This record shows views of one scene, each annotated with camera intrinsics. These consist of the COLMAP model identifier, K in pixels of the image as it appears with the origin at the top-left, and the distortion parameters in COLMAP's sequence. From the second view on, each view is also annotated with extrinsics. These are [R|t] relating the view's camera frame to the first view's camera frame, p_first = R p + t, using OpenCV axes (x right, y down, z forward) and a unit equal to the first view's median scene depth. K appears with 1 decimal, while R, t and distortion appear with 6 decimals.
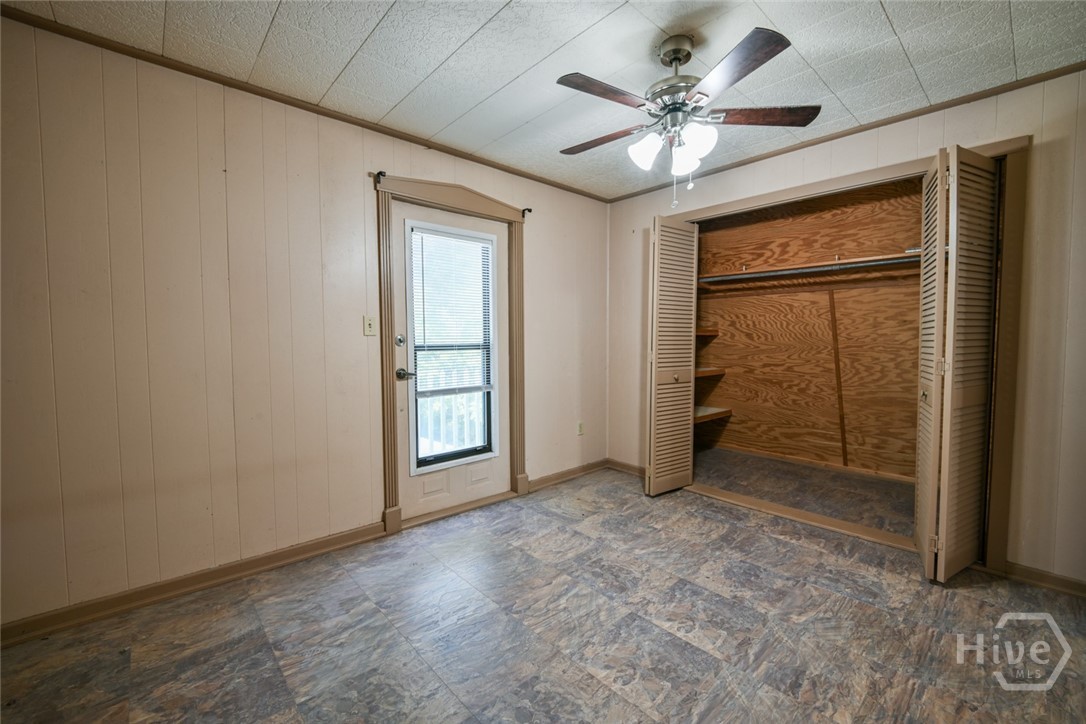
lens RADIAL K [[448.6, 0, 545.7], [0, 448.6, 360.5], [0, 0, 1]] dist [0.001520, -0.005629]
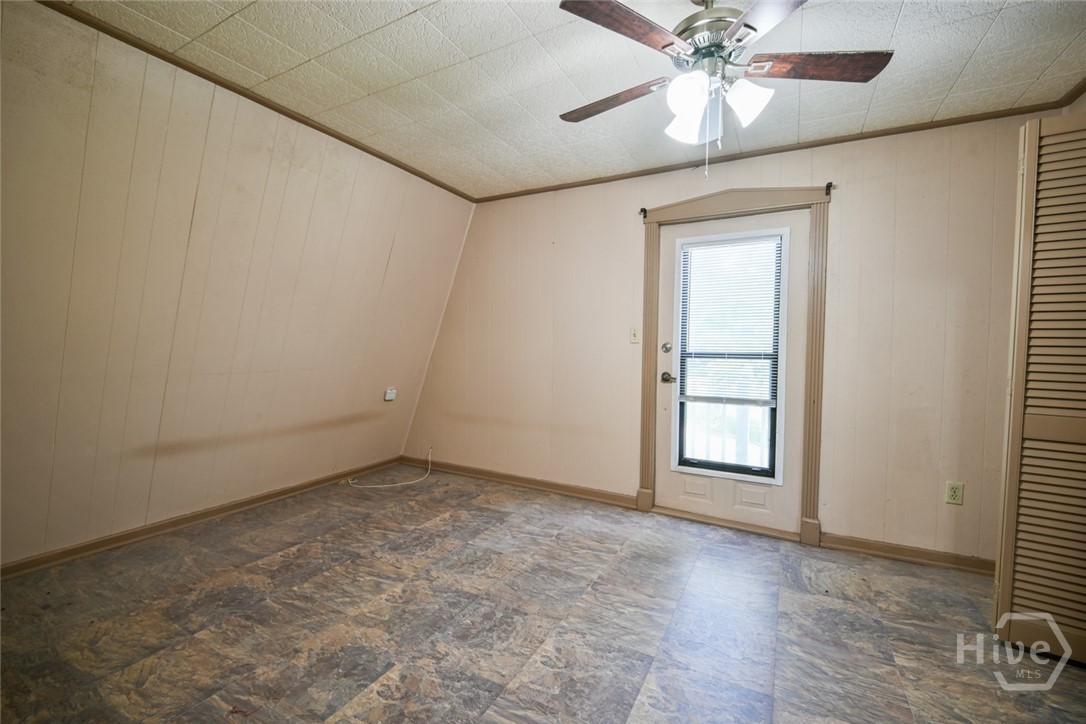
lens RADIAL K [[448.6, 0, 545.7], [0, 448.6, 360.8], [0, 0, 1]] dist [0.001520, -0.005629]
pose [[0.334698, 0.038920, -0.941521, 0.623938], [-0.064344, 0.997759, 0.018371, -0.011427], [0.940126, 0.054432, 0.336452, 0.324349]]
